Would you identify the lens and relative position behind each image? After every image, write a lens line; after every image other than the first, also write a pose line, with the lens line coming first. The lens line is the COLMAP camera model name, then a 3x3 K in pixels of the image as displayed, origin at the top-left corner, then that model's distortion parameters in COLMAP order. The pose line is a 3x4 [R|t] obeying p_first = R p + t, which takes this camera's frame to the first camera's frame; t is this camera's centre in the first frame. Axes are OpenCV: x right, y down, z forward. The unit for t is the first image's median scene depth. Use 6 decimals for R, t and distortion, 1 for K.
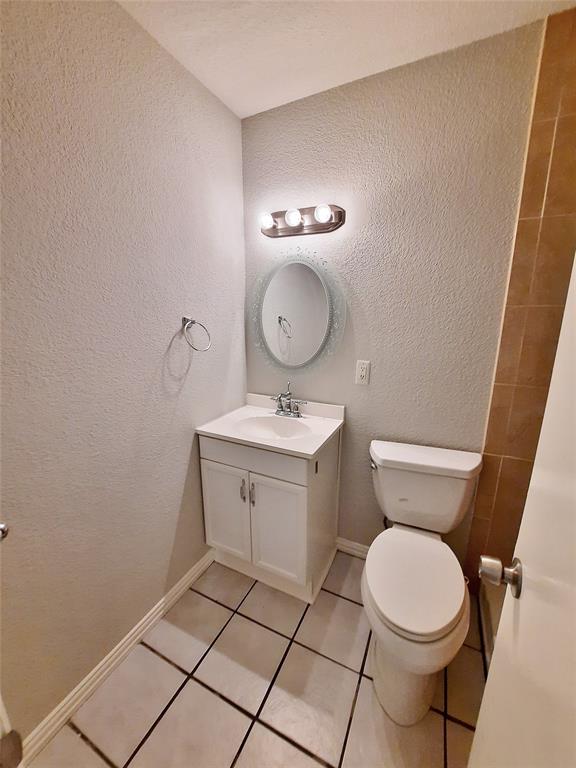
lens RADIAL K [[307.5, 0, 288.0], [0, 307.5, 384.0], [0, 0, 1]] dist [-0.013421, -0.000135]
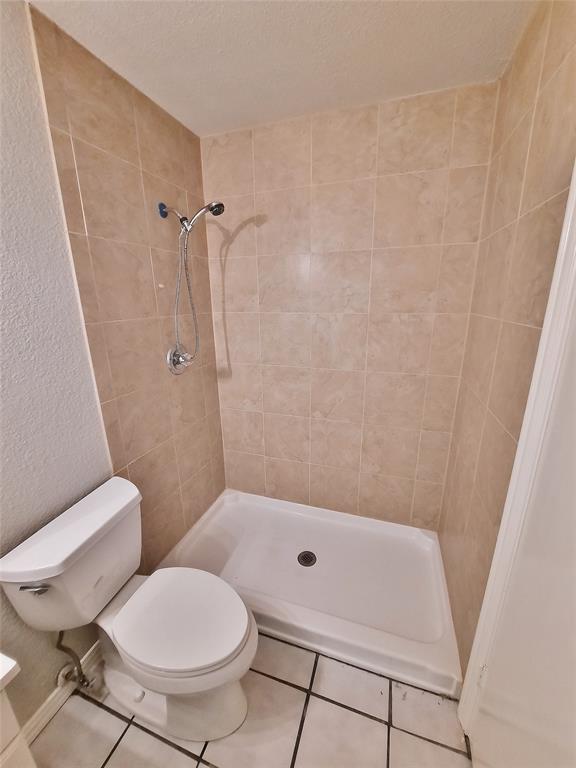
lens RADIAL K [[307.5, 0, 288.0], [0, 307.5, 384.0], [0, 0, 1]] dist [-0.013421, -0.000135]
pose [[-0.122935, -0.264834, 0.956426, -0.307145], [0.242255, 0.926573, 0.287706, -0.202324], [-0.962393, 0.267068, -0.049751, 0.490484]]
